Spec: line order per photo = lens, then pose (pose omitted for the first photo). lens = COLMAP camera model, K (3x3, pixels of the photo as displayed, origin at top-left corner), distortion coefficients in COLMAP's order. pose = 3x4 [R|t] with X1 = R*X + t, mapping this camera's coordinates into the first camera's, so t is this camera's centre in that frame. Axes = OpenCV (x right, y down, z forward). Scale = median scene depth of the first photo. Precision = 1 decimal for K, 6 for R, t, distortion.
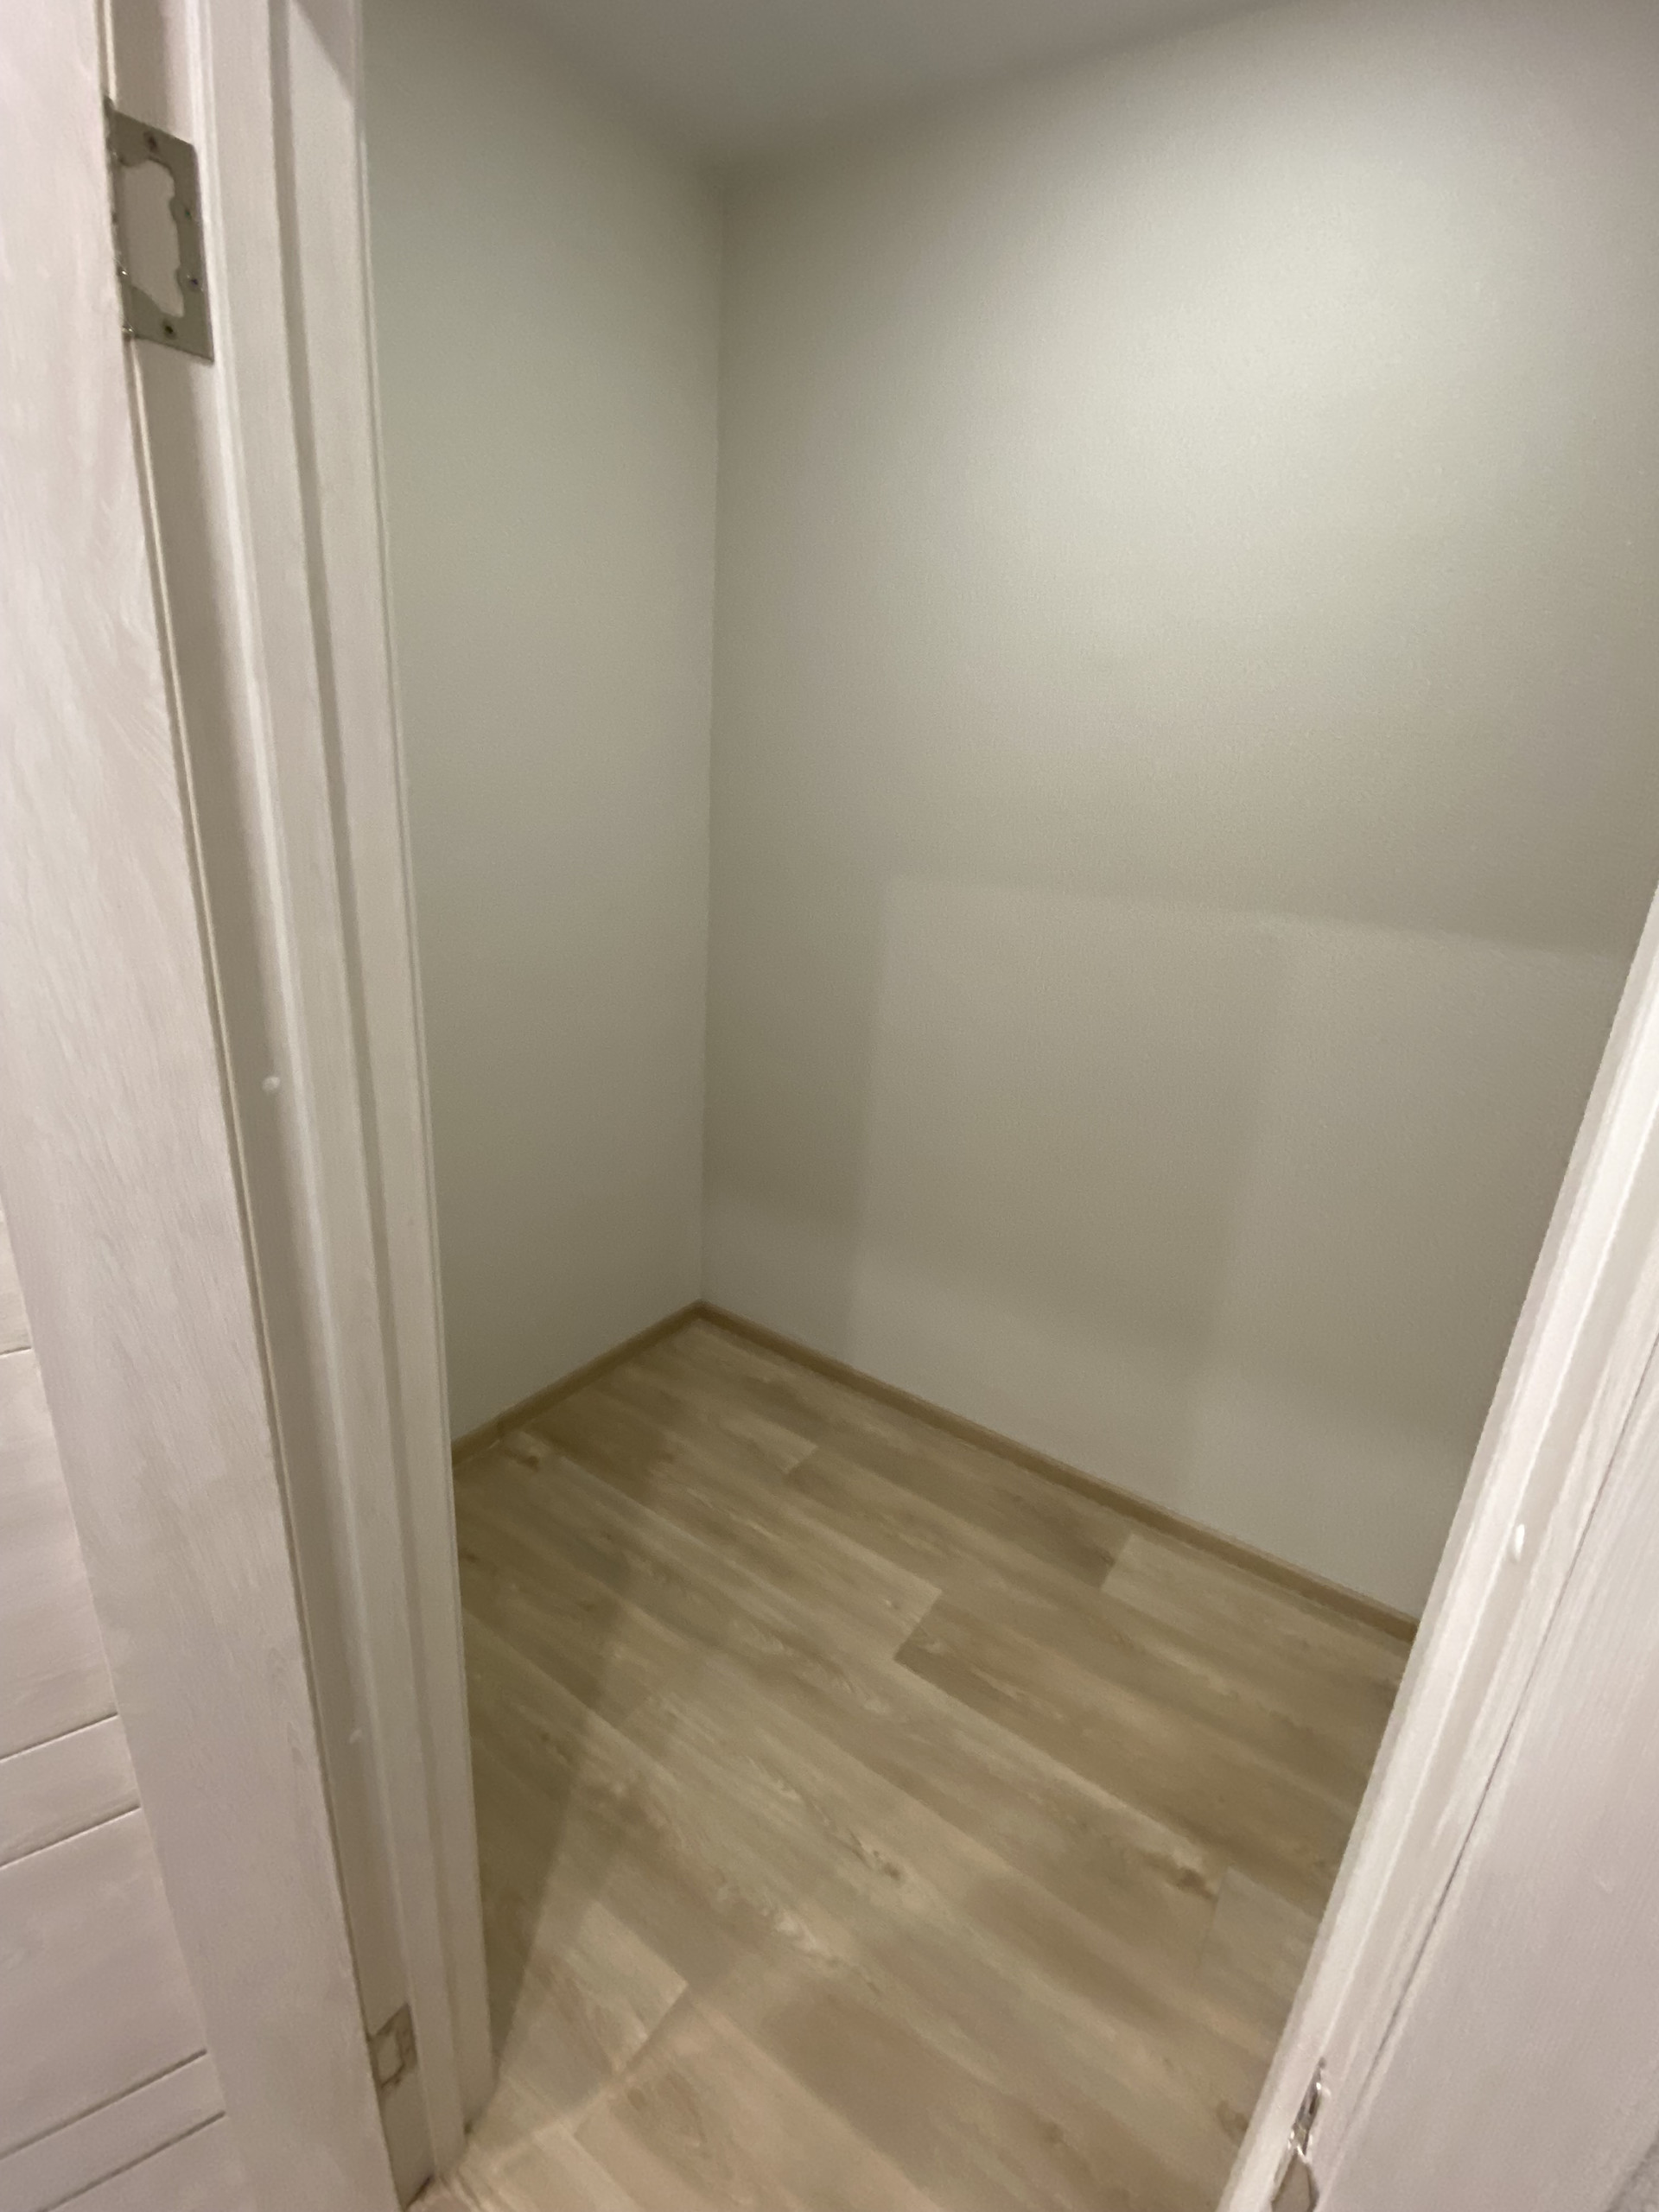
lens RADIAL K [[942.9, 0, 842.3], [0, 942.9, 1092.1], [0, 0, 1]] dist [-0.003218, -0.001042]
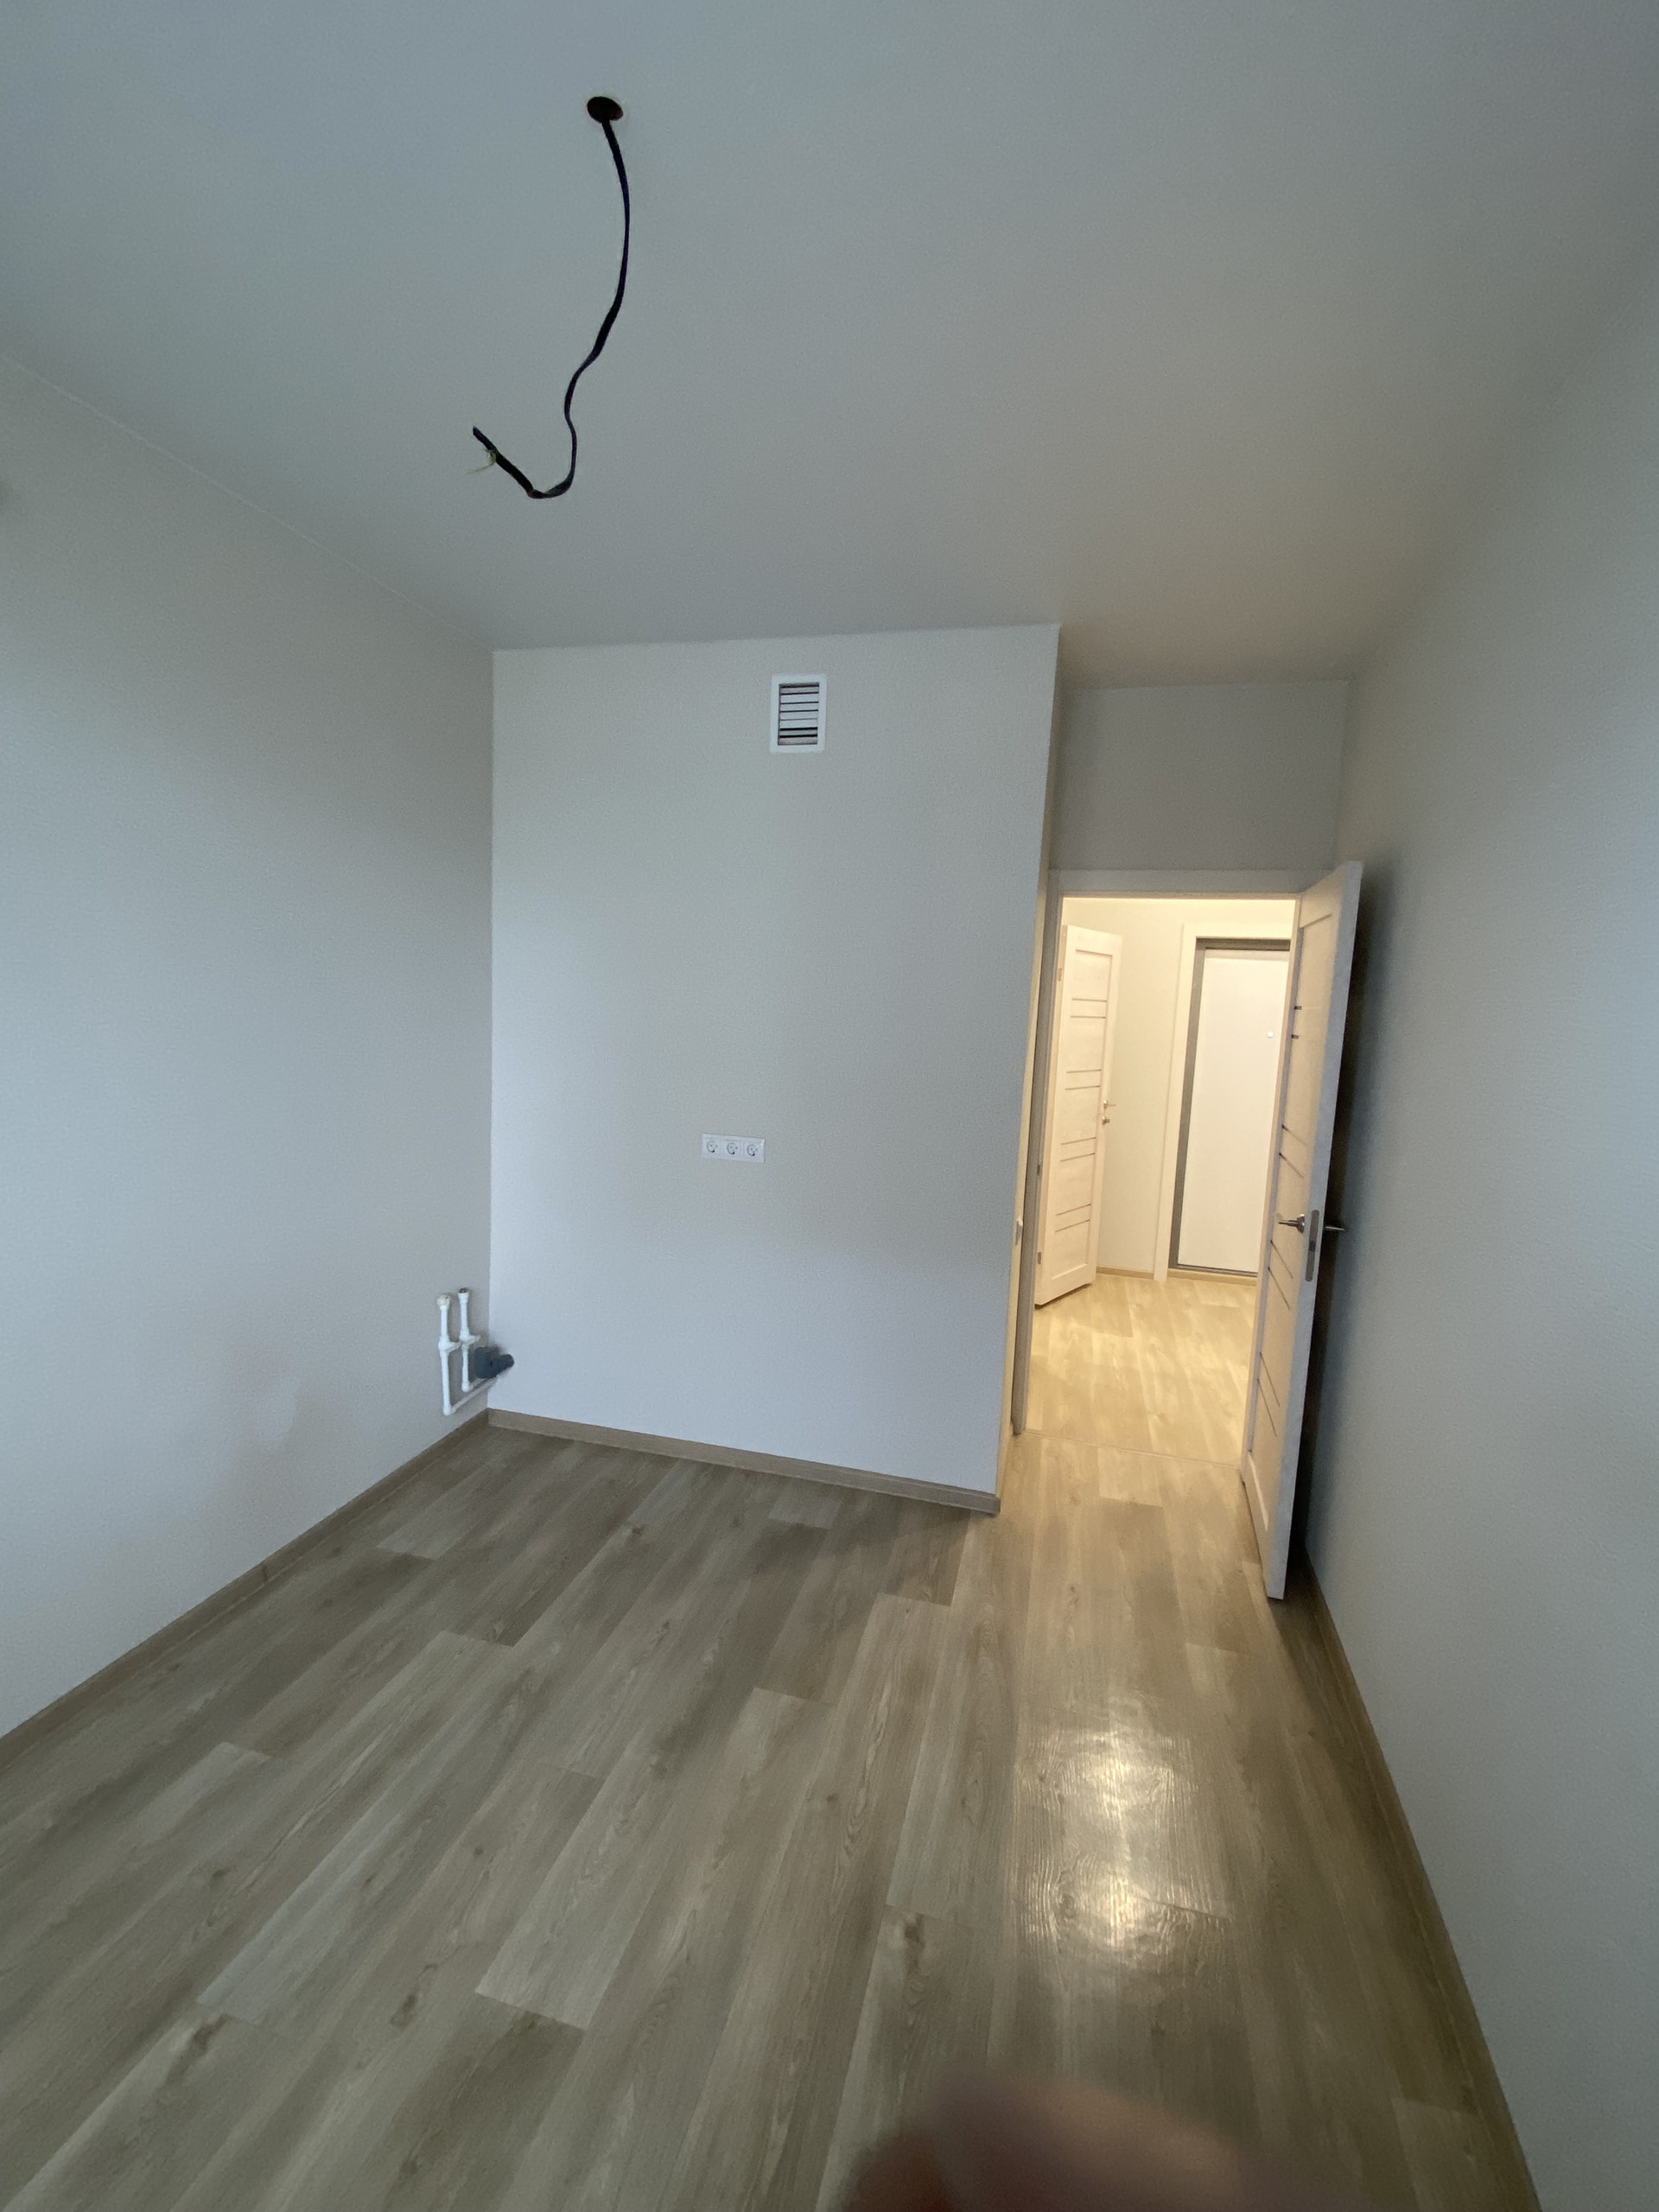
lens RADIAL K [[942.9, 0, 822.8], [0, 942.9, 1112.7], [0, 0, 1]] dist [-0.003218, -0.001042]
pose [[-0.300684, -0.192875, 0.934017, -0.968444], [0.254653, 0.927545, 0.273518, -0.271133], [-0.919098, 0.320093, -0.229782, 0.576288]]
